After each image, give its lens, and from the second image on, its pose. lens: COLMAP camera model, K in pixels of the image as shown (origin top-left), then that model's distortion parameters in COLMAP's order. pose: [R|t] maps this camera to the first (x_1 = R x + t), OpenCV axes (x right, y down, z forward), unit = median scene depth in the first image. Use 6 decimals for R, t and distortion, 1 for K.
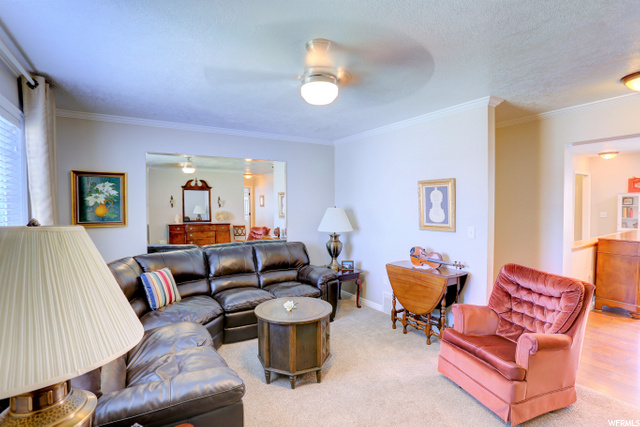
lens RADIAL K [[320.6, 0, 320.1], [0, 320.6, 211.5], [0, 0, 1]] dist [-0.040297, 0.001107]
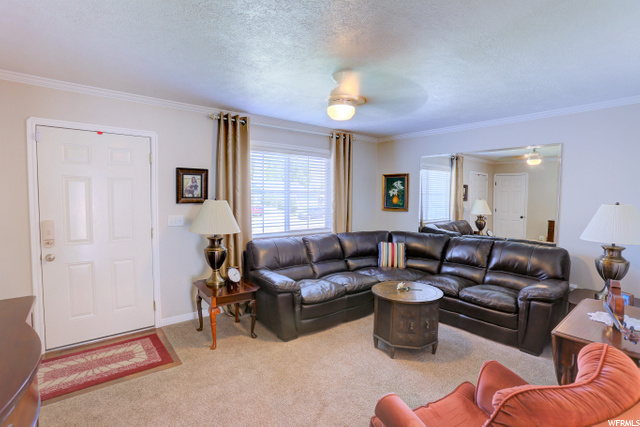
lens RADIAL K [[320.6, 0, 320.1], [0, 320.6, 211.5], [0, 0, 1]] dist [-0.040297, 0.001107]
pose [[0.131100, 0.056888, -0.989736, 0.756864], [-0.035051, 0.997994, 0.052720, -0.015125], [0.990749, 0.027779, 0.132831, 0.433275]]
